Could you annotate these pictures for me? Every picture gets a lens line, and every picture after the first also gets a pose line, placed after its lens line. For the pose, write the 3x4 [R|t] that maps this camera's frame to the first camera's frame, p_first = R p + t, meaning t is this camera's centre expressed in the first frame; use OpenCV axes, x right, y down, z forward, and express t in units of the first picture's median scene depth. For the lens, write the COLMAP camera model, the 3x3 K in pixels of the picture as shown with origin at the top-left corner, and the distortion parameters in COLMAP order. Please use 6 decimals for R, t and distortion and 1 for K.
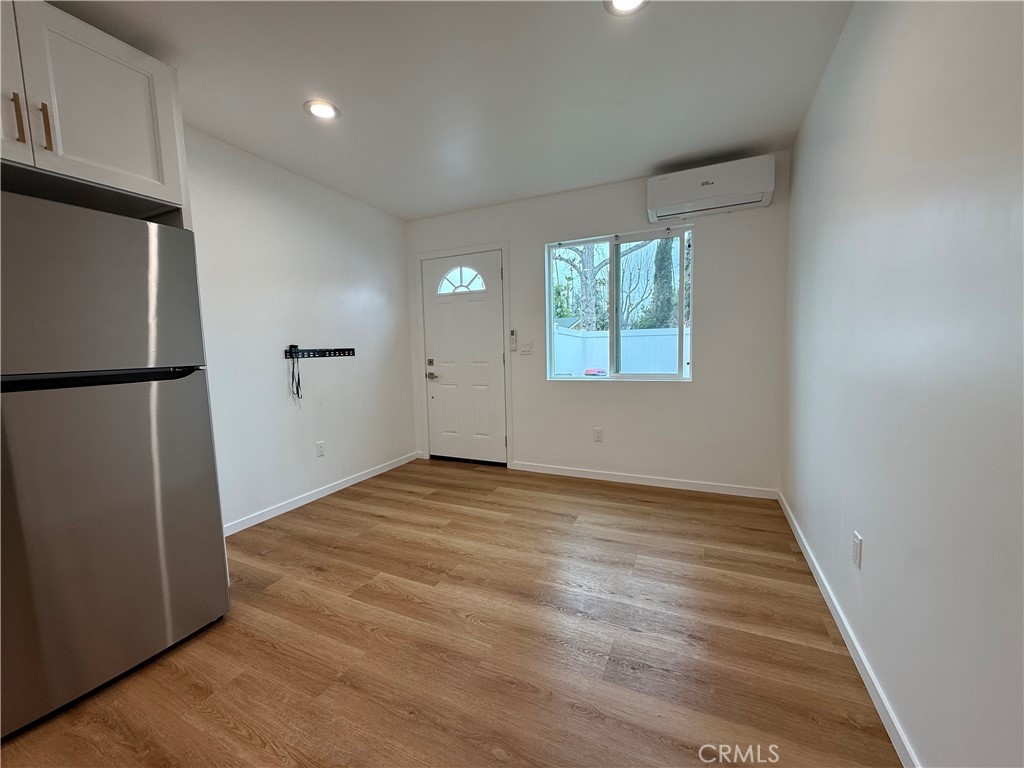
lens RADIAL K [[406.4, 0, 505.8], [0, 406.4, 385.8], [0, 0, 1]] dist [-0.000759, -0.000043]
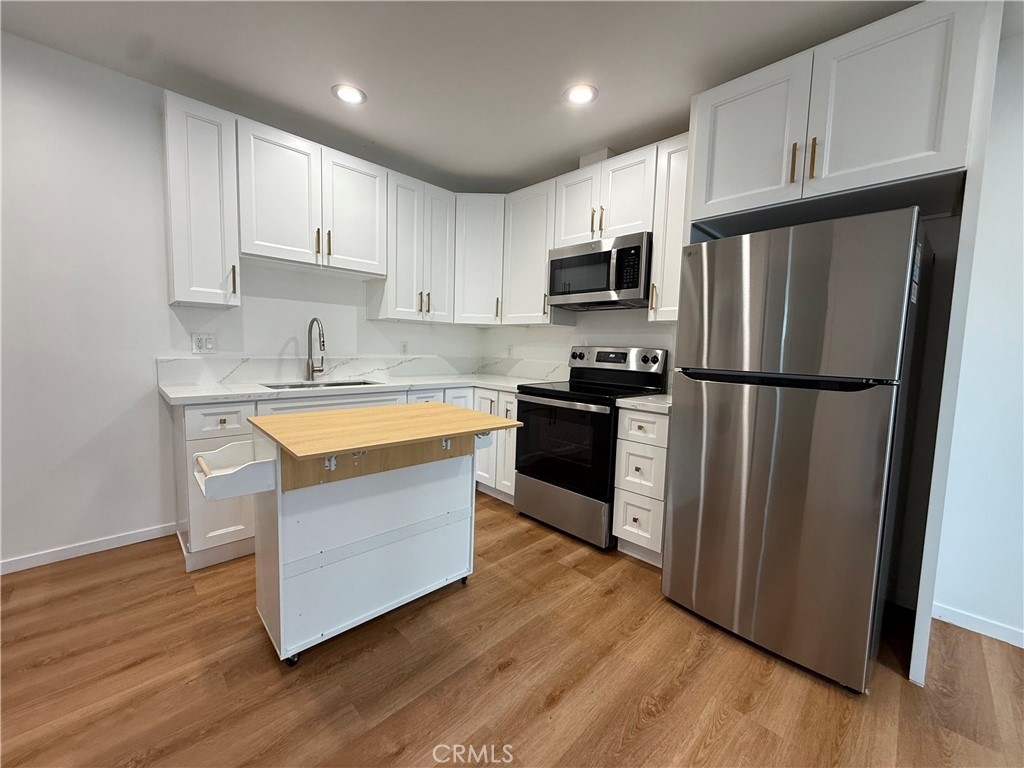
lens RADIAL K [[406.4, 0, 510.9], [0, 406.4, 383.2], [0, 0, 1]] dist [-0.000759, -0.000043]
pose [[-0.340717, 0.097345, -0.935113, 0.148748], [-0.113843, 0.983035, 0.143813, -0.044473], [0.933248, 0.155456, -0.323855, 0.351969]]
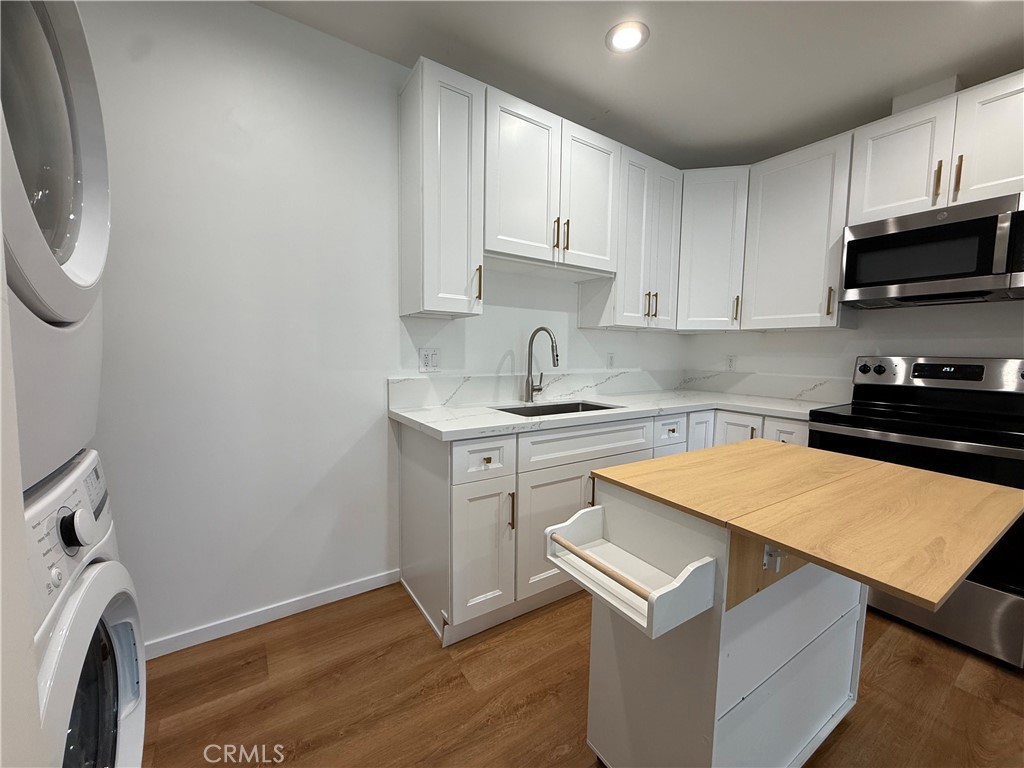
lens RADIAL K [[406.4, 0, 509.9], [0, 406.4, 382.6], [0, 0, 1]] dist [-0.000759, -0.000043]
pose [[-0.510242, 0.081621, -0.856149, 0.116470], [-0.087240, 0.985439, 0.145940, -0.006891], [0.855595, 0.149155, -0.495692, -0.079936]]
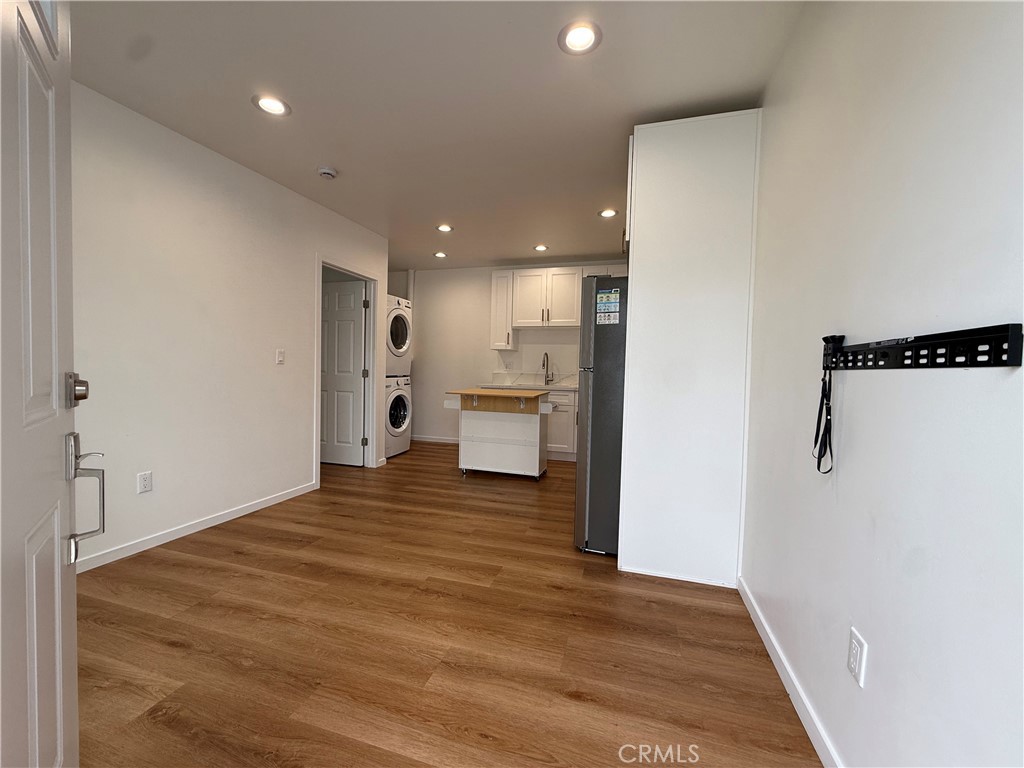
lens RADIAL K [[406.4, 0, 507.6], [0, 406.4, 383.2], [0, 0, 1]] dist [-0.000759, -0.000043]
pose [[-0.989062, 0.006289, -0.147369, -0.167988], [-0.013264, 0.991250, 0.131326, -0.113690], [0.146905, 0.131844, -0.980324, 1.494851]]
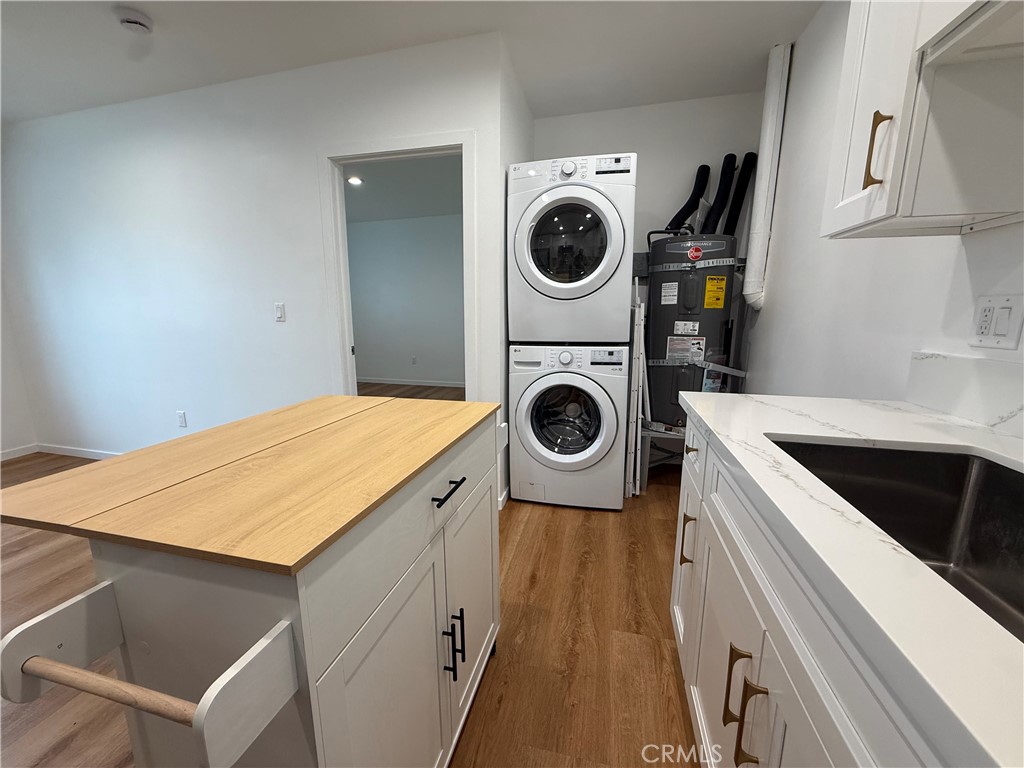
lens RADIAL K [[406.4, 0, 510.1], [0, 406.4, 384.5], [0, 0, 1]] dist [-0.000759, -0.000043]
pose [[-0.207886, -0.151070, 0.966417, -0.752719], [0.098528, 0.979743, 0.174347, 0.029853], [-0.973178, 0.131463, -0.188790, -0.122821]]
